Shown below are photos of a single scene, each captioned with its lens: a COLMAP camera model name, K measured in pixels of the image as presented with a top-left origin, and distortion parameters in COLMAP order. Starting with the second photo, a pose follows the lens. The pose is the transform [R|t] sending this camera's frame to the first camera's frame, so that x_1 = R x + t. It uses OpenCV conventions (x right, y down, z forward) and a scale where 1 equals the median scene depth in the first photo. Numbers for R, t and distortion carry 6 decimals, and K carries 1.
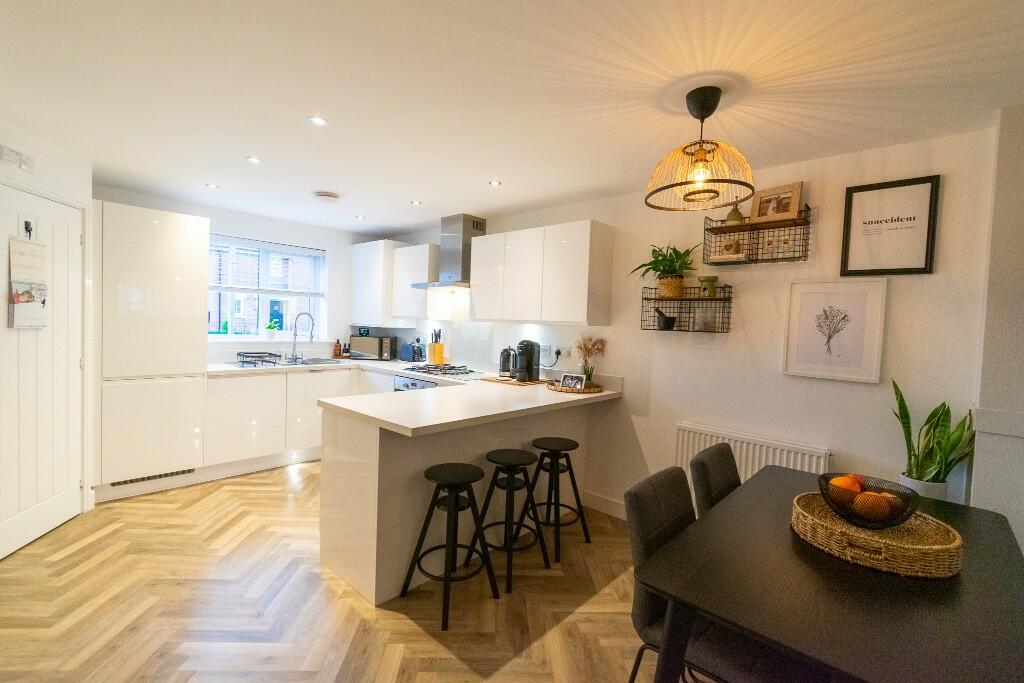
lens RADIAL K [[453.5, 0, 510.5], [0, 453.5, 337.5], [0, 0, 1]] dist [0.007821, -0.003546]
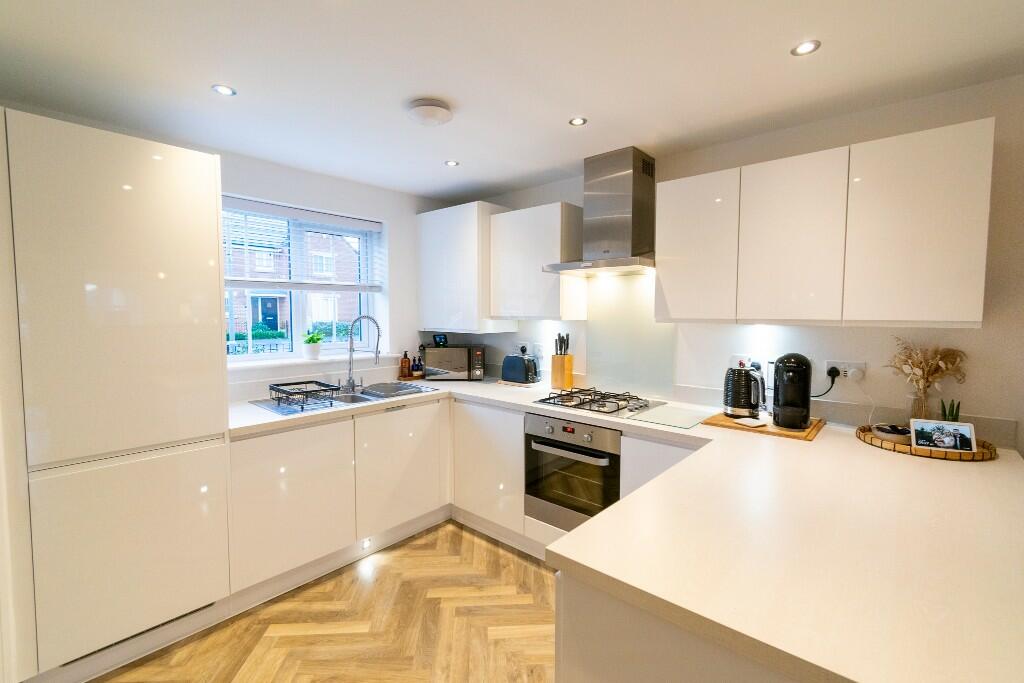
lens RADIAL K [[453.5, 0, 510.5], [0, 453.5, 337.5], [0, 0, 1]] dist [0.007821, -0.003546]
pose [[0.999141, -0.036362, 0.019870, -0.271172], [0.035850, 0.999030, 0.025555, -0.034837], [-0.020780, -0.024820, 0.999476, 0.359625]]
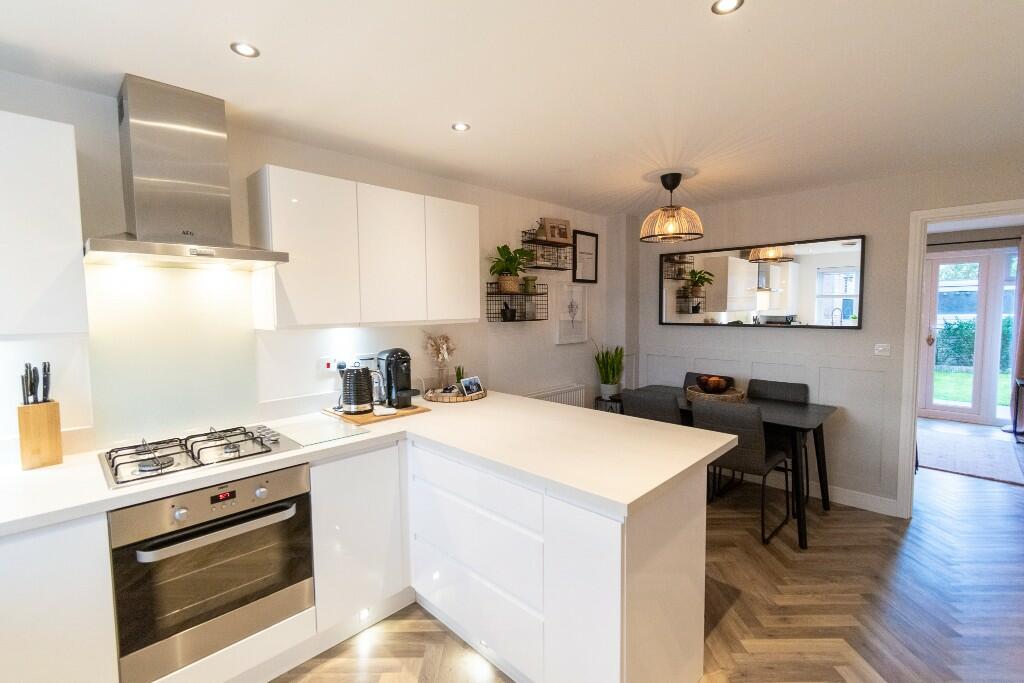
lens RADIAL K [[453.5, 0, 510.5], [0, 453.5, 337.5], [0, 0, 1]] dist [0.007821, -0.003546]
pose [[0.034350, -0.104936, 0.993886, -0.543659], [0.044849, 0.993632, 0.103359, -0.063704], [-0.998403, 0.041025, 0.038837, 0.653419]]
